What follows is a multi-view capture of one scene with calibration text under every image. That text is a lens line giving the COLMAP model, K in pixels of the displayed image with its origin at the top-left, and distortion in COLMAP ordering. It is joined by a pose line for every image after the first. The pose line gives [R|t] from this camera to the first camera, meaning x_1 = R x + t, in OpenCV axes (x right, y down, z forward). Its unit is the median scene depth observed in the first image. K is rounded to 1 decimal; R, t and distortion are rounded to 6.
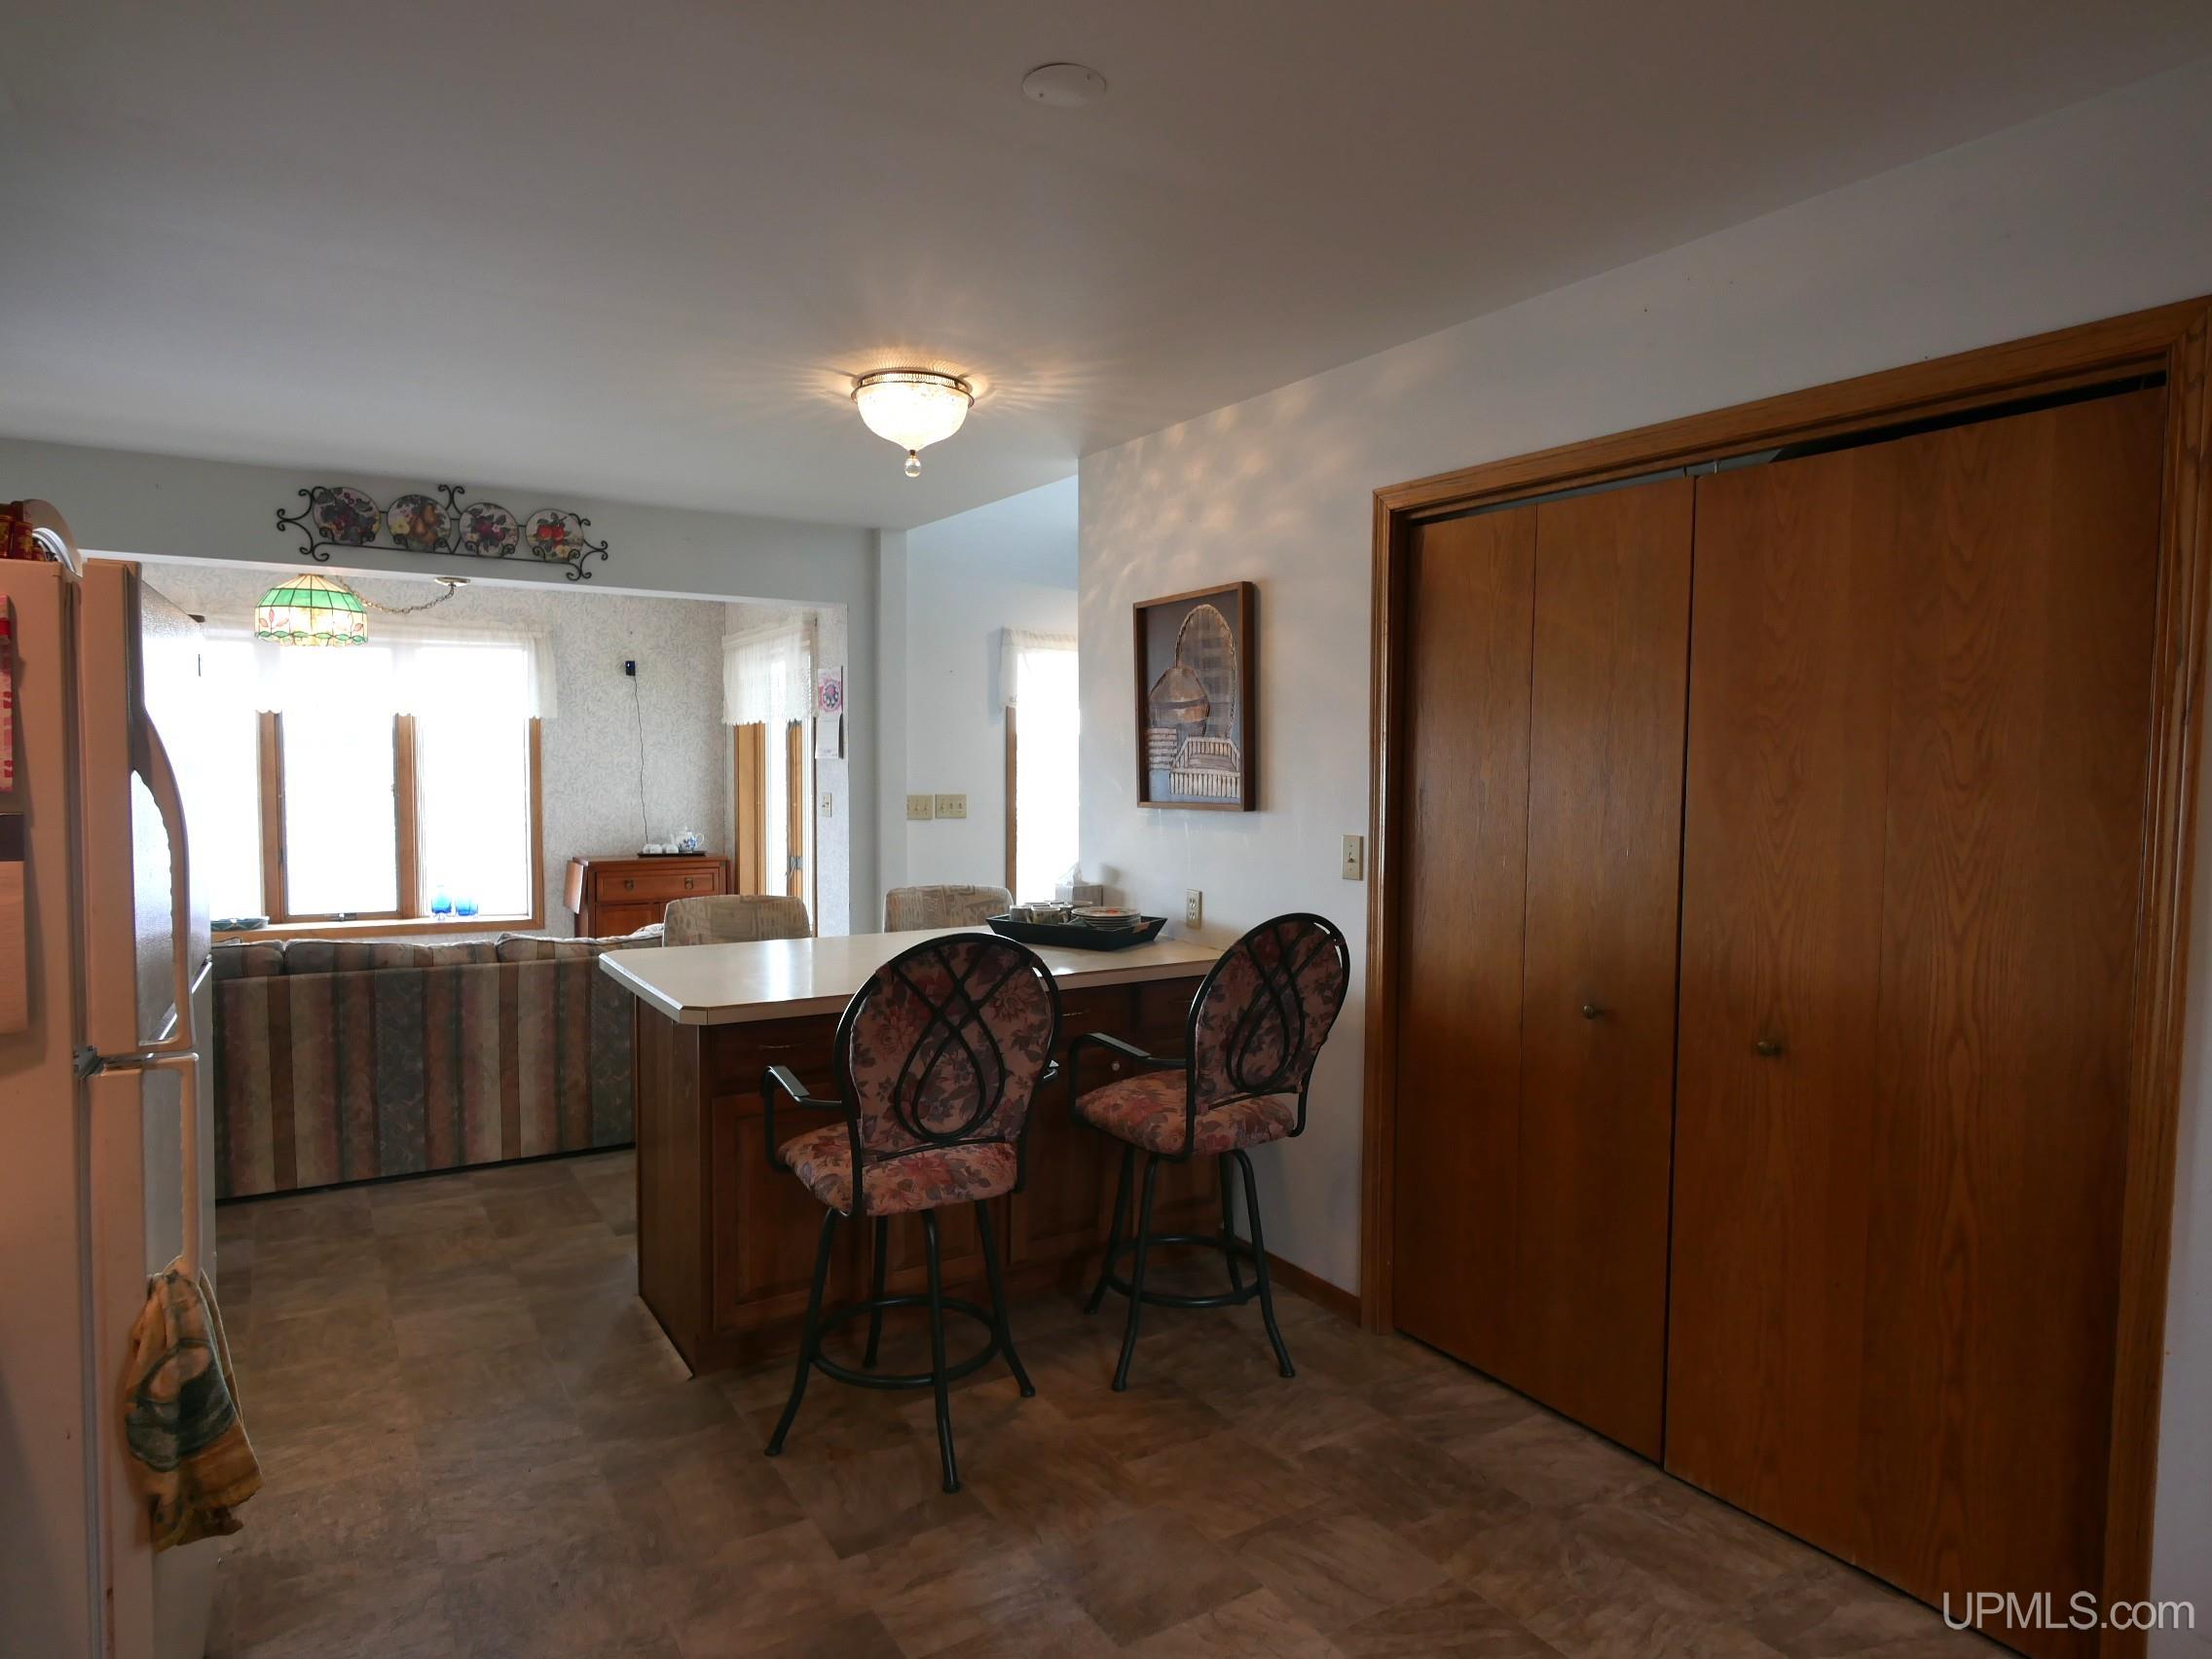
lens RADIAL K [[1290.6, 0, 1098.8], [0, 1290.6, 829.8], [0, 0, 1]] dist [-0.001884, -0.000184]
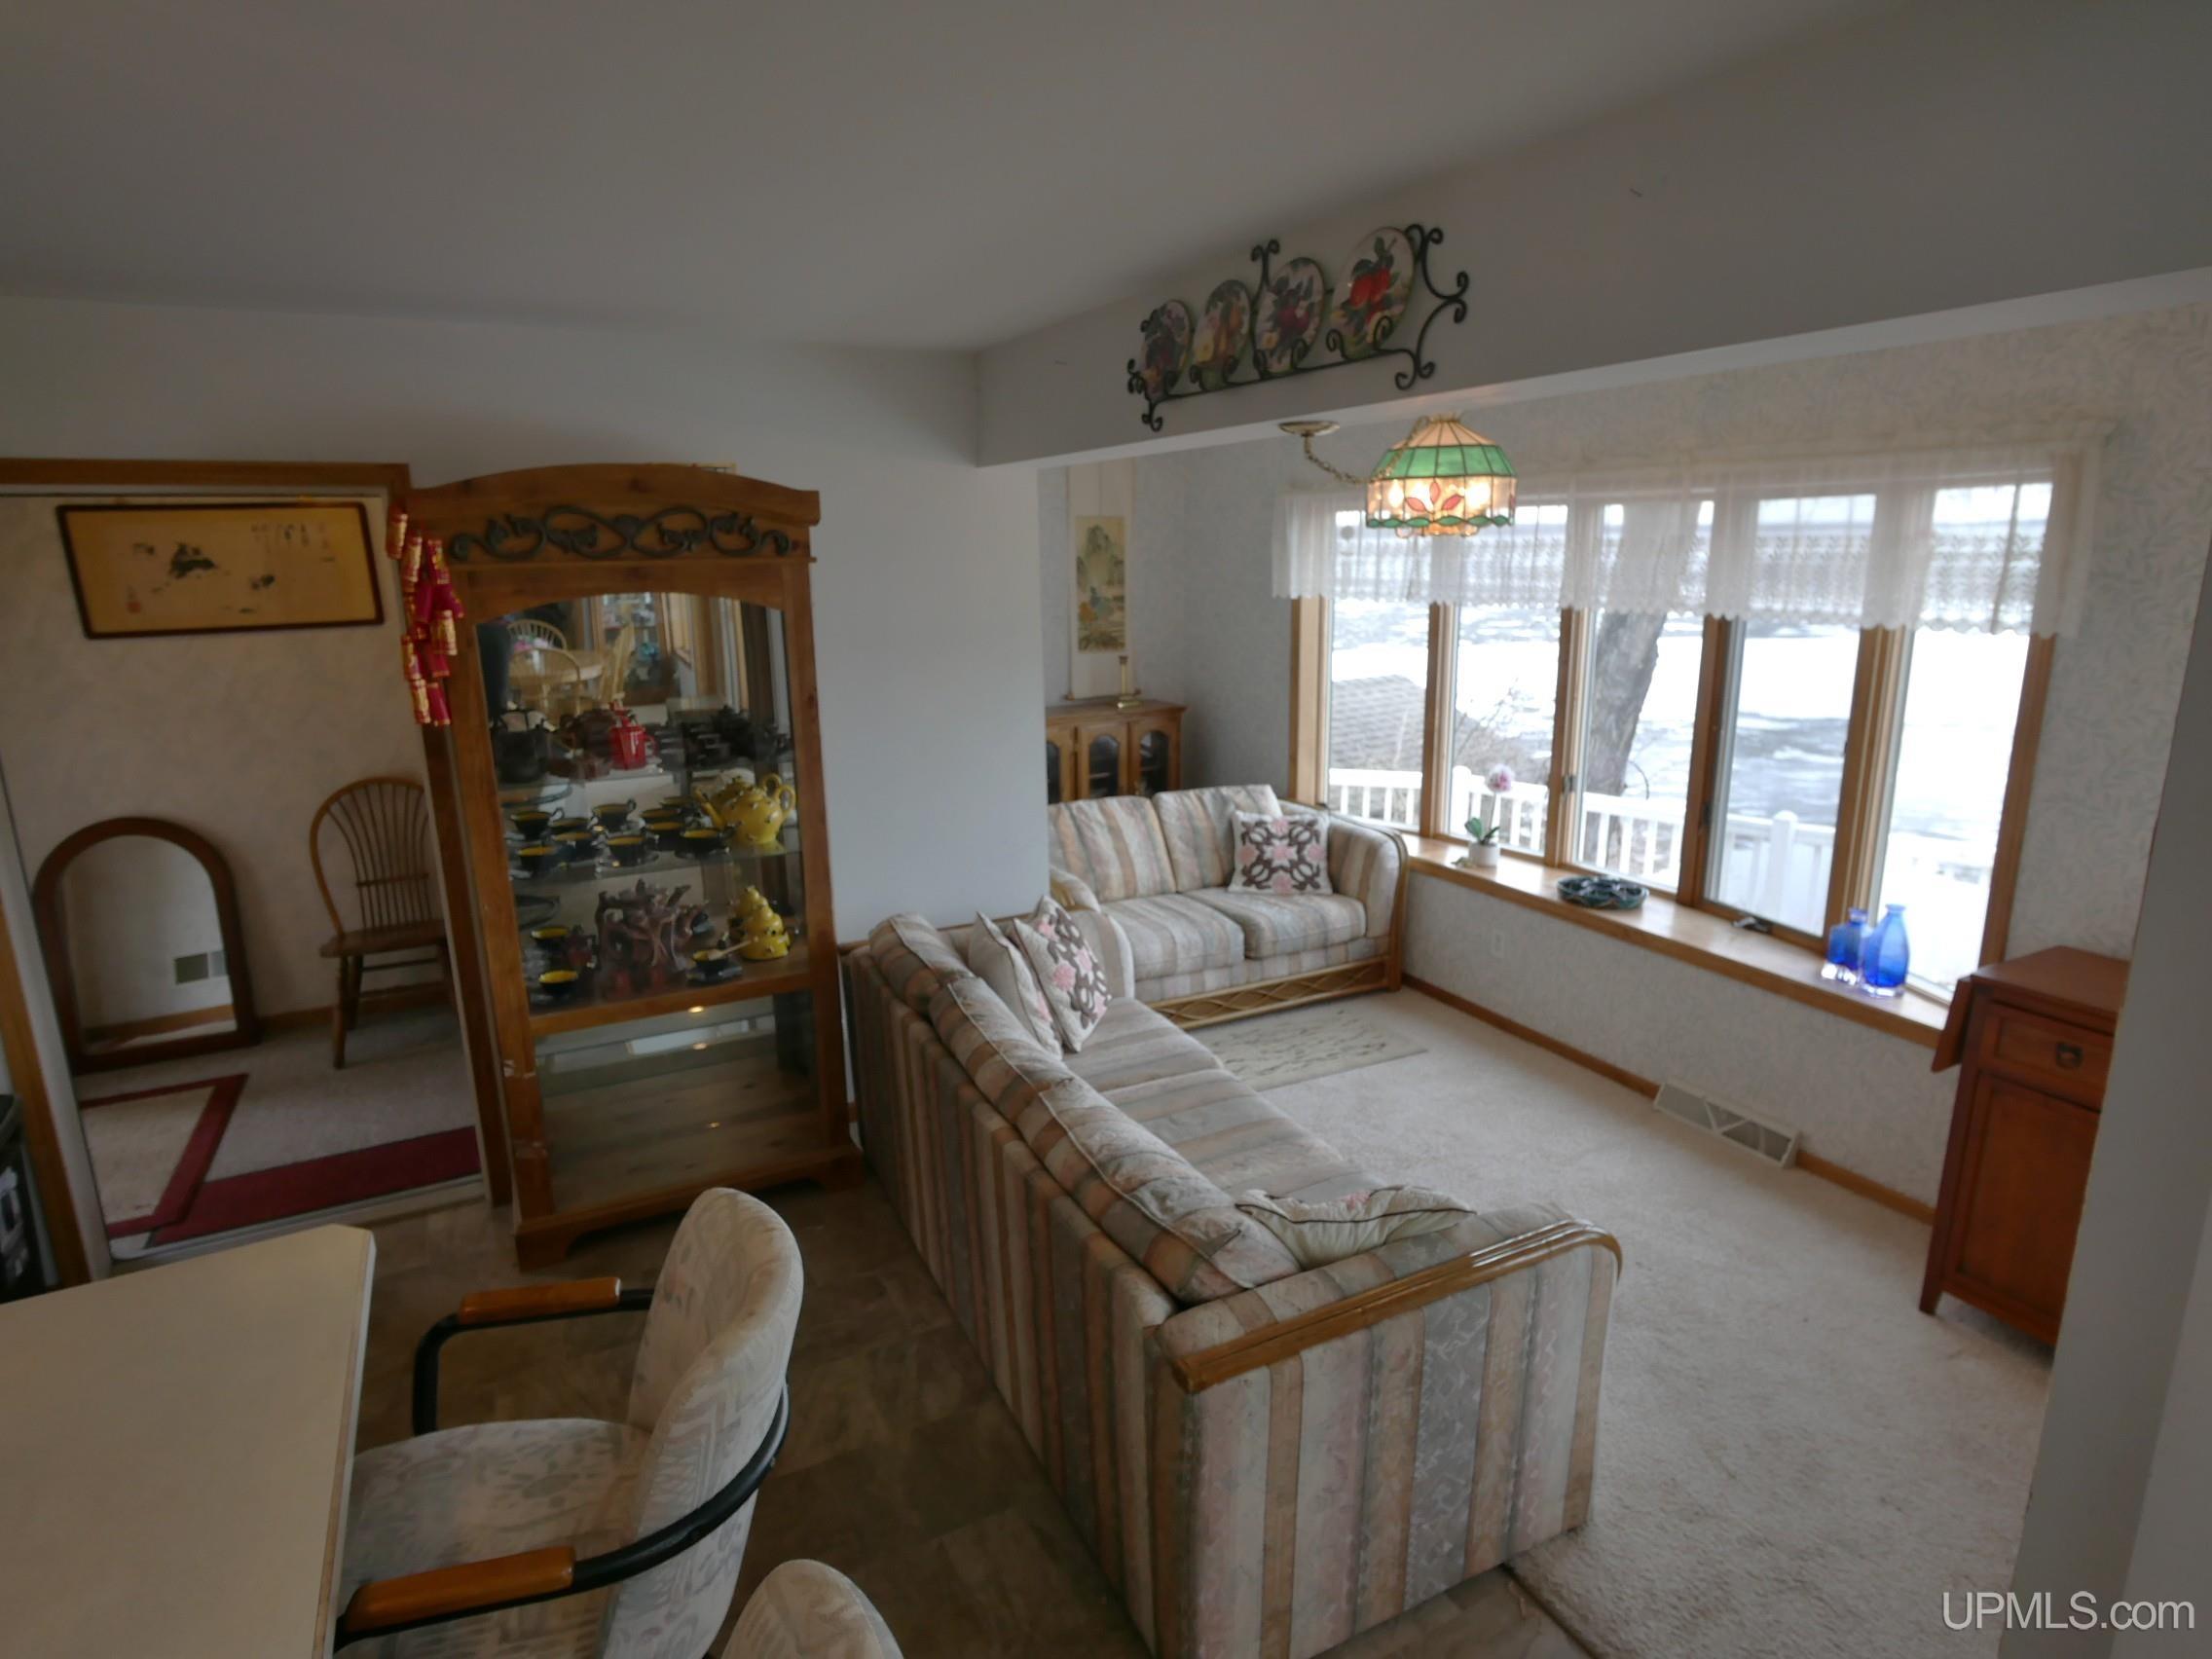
lens RADIAL K [[1205.9, 0, 1099.9], [0, 1205.9, 829.2], [0, 0, 1]] dist [-0.002257, -0.000786]
pose [[-0.086641, 0.225379, -0.970411, 0.042314], [-0.041510, 0.972411, 0.229550, -0.180027], [0.995374, 0.060170, -0.074895, 1.224457]]
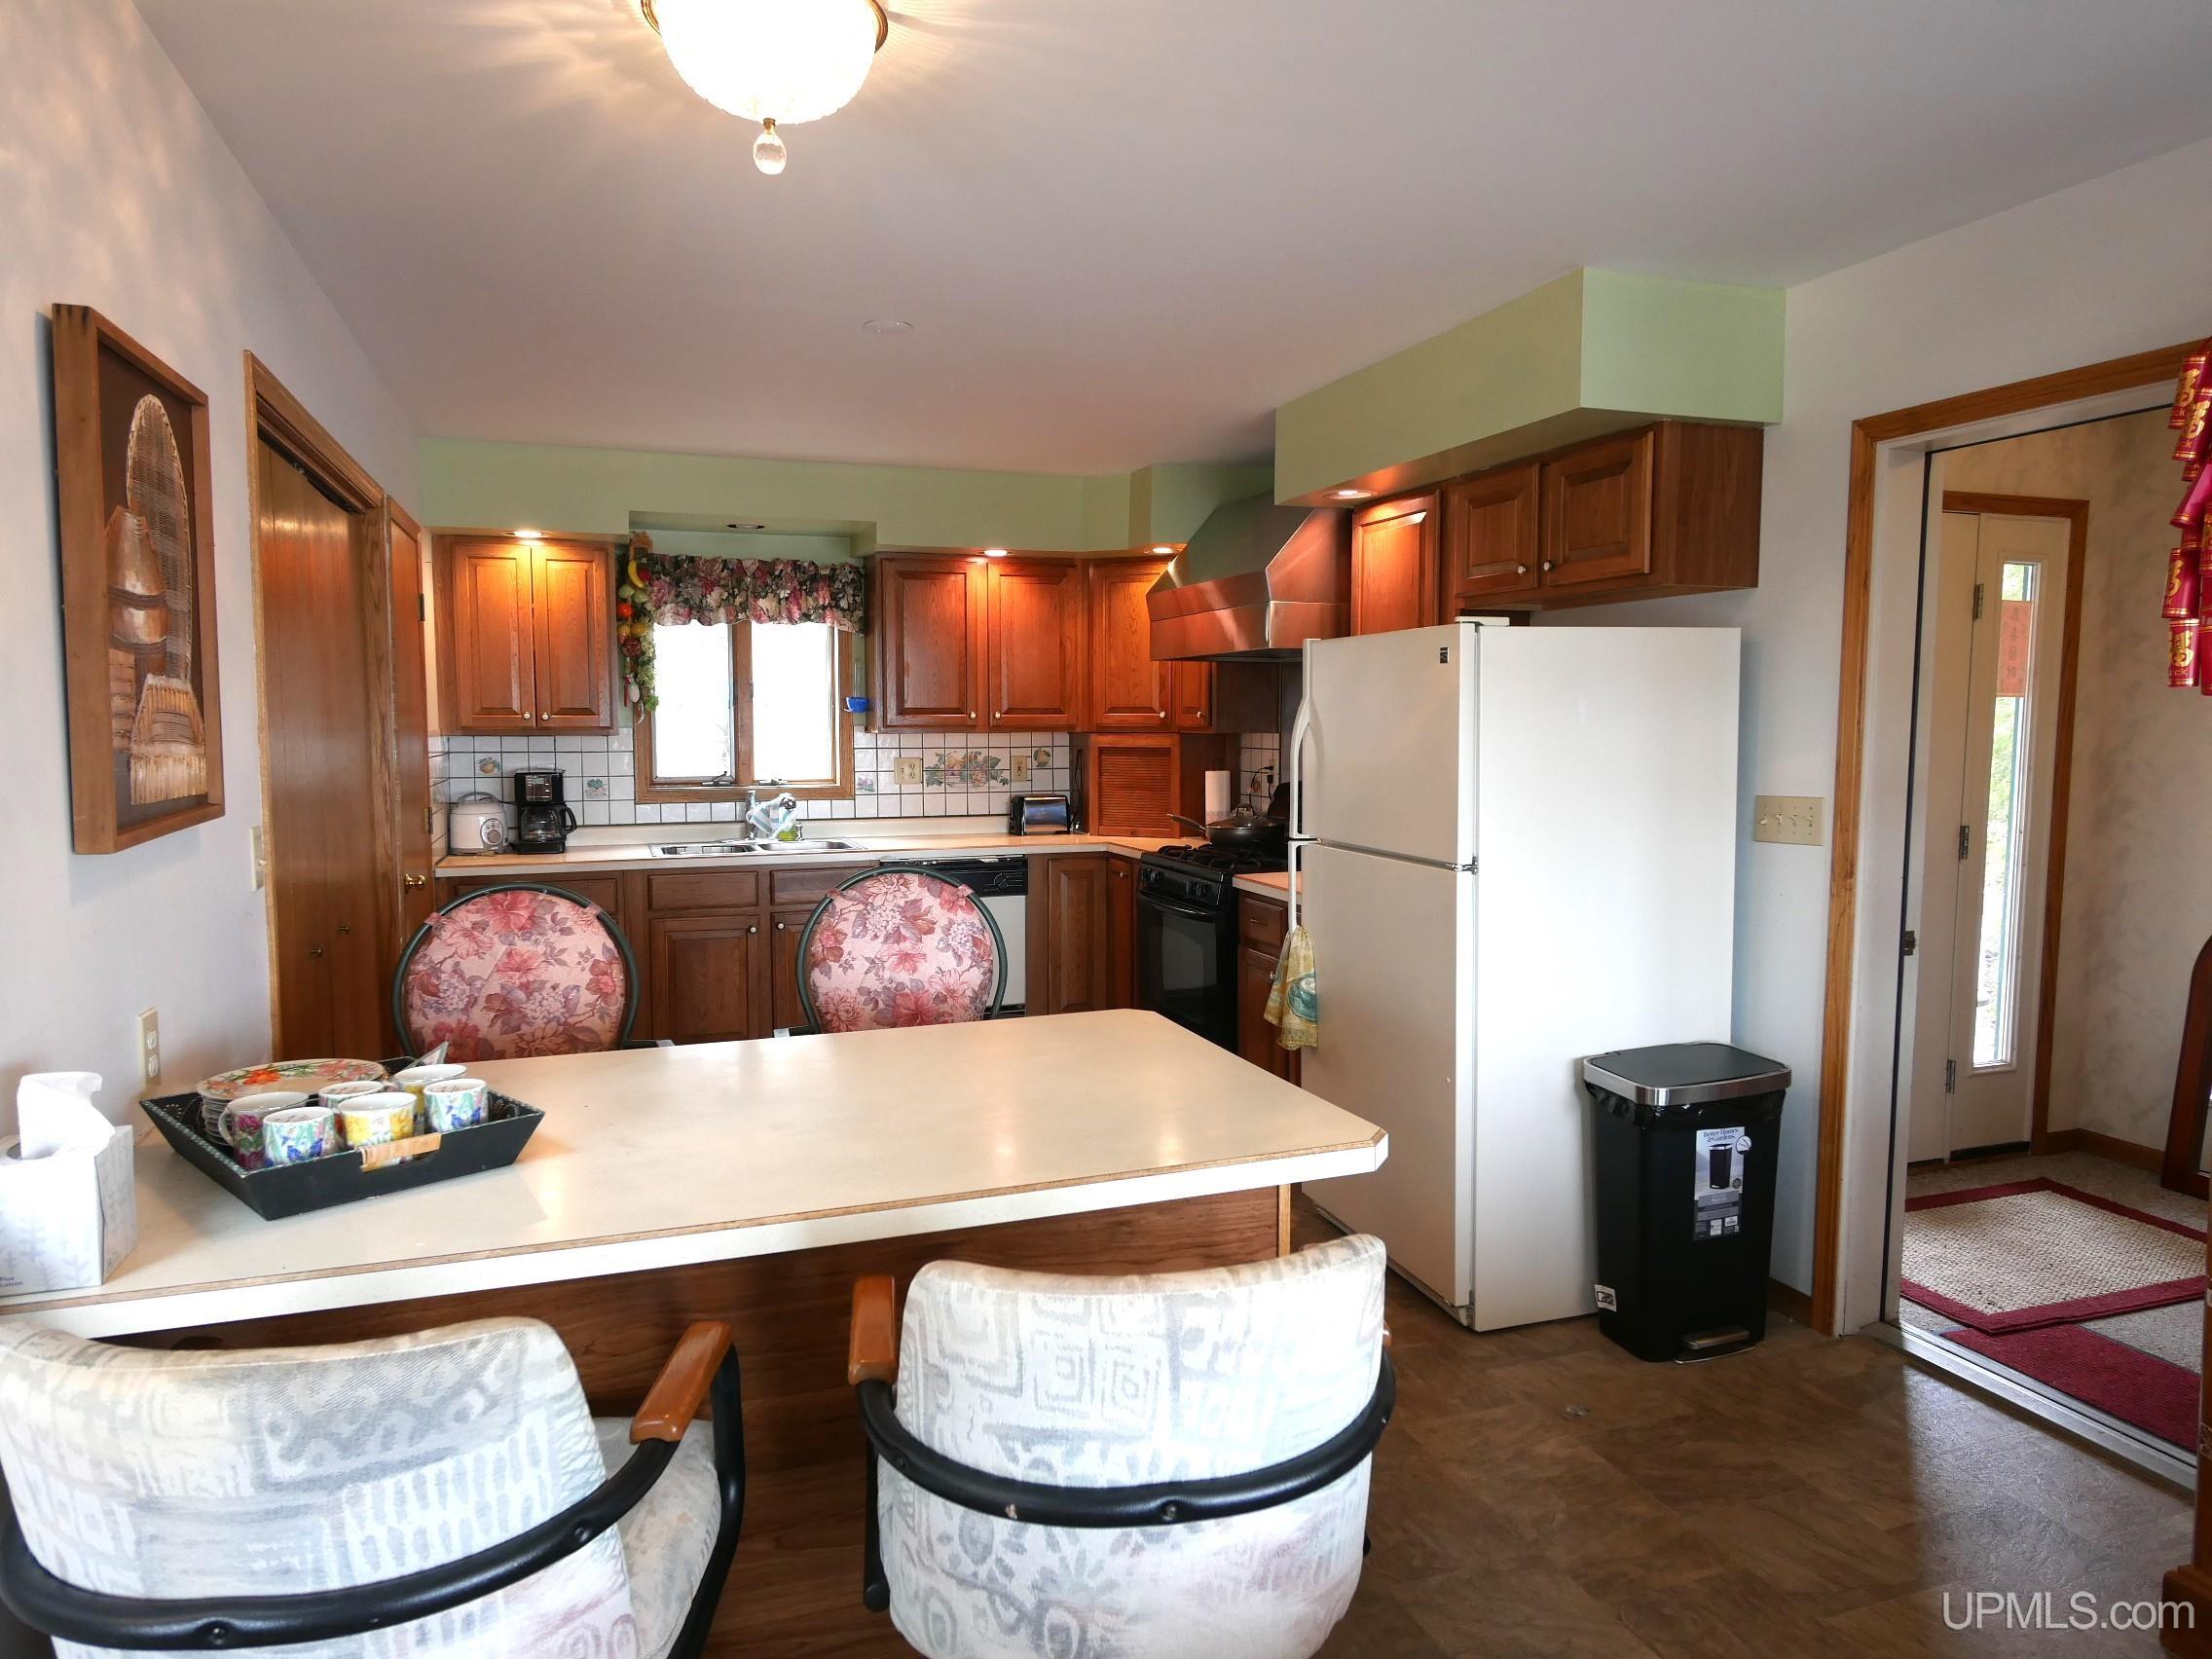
lens RADIAL K [[1393.8, 0, 1101.5], [0, 1393.8, 830.1], [0, 0, 1]] dist [-0.000949, -0.000937]
pose [[-0.974249, -0.024111, 0.224180, -0.359693], [0.007771, 0.990084, 0.140259, -0.082221], [-0.225339, 0.138389, -0.964402, 1.375120]]
